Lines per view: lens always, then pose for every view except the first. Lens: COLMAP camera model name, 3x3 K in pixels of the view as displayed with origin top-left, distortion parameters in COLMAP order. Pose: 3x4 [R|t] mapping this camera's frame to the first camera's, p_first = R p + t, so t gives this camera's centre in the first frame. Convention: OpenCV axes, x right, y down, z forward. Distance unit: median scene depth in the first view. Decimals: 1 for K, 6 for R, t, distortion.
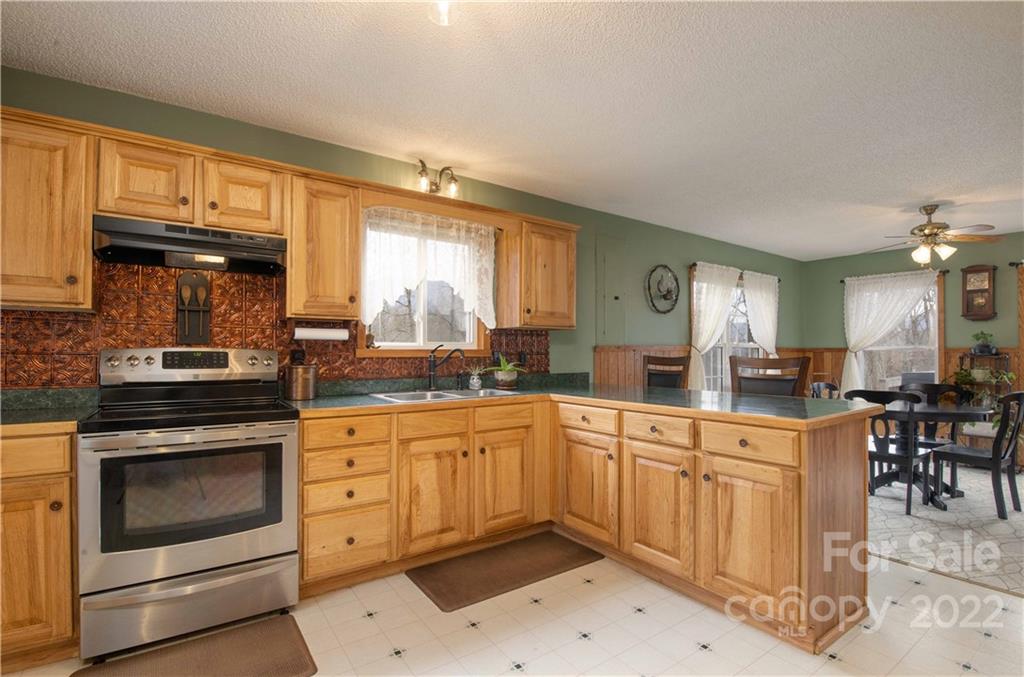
lens RADIAL K [[452.7, 0, 513.8], [0, 452.7, 351.3], [0, 0, 1]] dist [-0.024738, -0.001711]
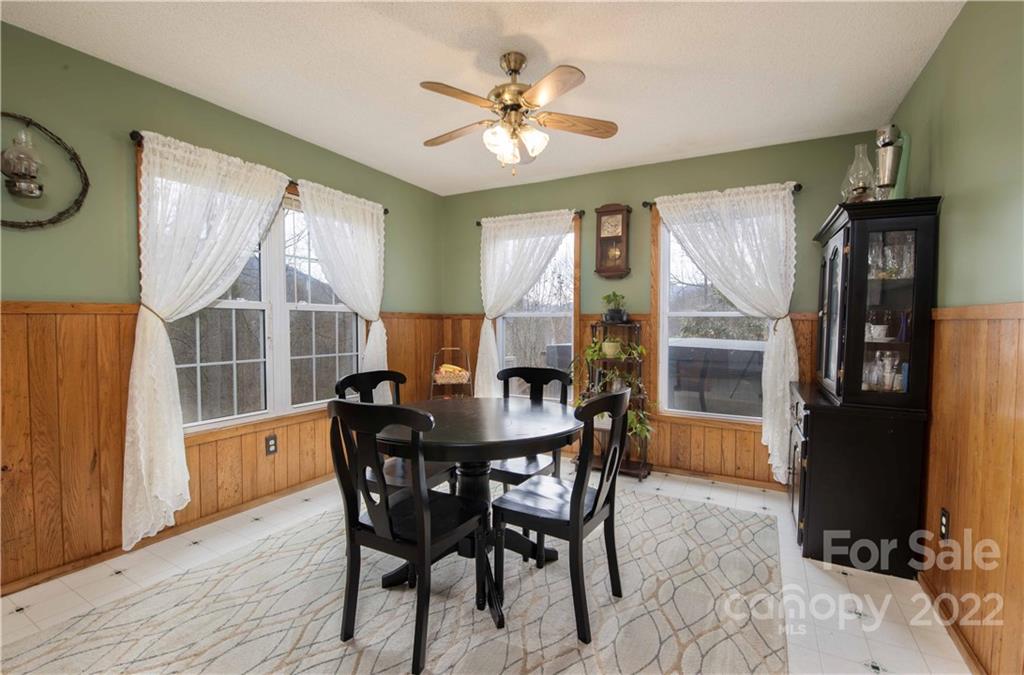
lens RADIAL K [[452.7, 0, 510.6], [0, 452.7, 339.7], [0, 0, 1]] dist [-0.024738, -0.001711]
pose [[0.881334, -0.016559, 0.472204, 0.525994], [-0.001588, 0.999276, 0.038006, 0.007357], [-0.472492, -0.034246, 0.880670, 0.384988]]
